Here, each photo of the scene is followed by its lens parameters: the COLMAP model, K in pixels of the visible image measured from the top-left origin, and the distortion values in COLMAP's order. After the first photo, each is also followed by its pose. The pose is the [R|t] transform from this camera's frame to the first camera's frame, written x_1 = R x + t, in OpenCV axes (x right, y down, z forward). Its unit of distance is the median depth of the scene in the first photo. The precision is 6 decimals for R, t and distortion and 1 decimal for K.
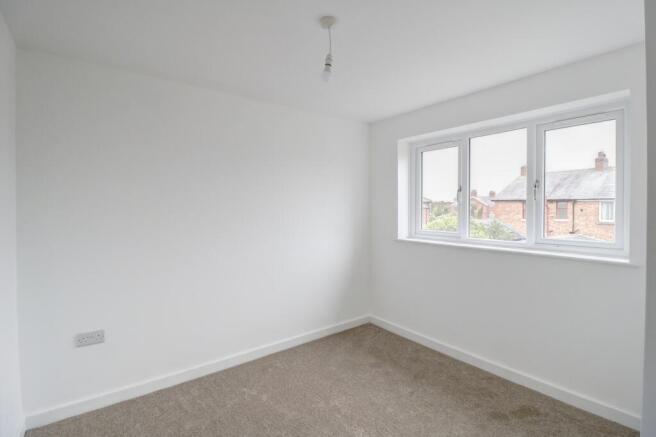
lens RADIAL K [[306.4, 0, 335.1], [0, 306.4, 216.6], [0, 0, 1]] dist [-0.005387, -0.003423]
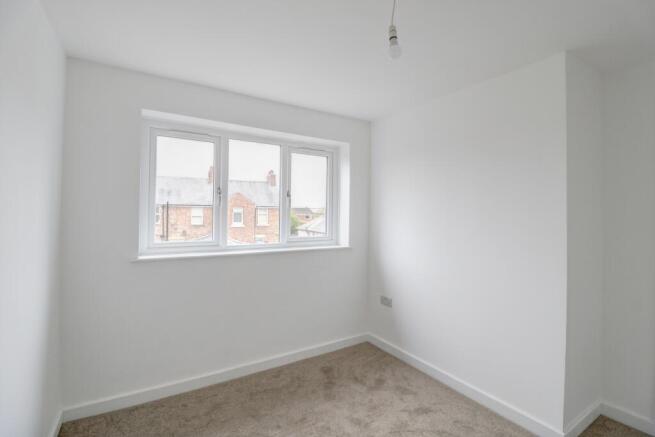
lens RADIAL K [[305.9, 0, 334.7], [0, 305.9, 215.4], [0, 0, 1]] dist [-0.005387, -0.003423]
pose [[0.103764, -0.005334, 0.994588, -0.455309], [0.018549, 0.999822, 0.003427, -0.016885], [-0.994429, 0.018093, 0.103844, 0.580712]]
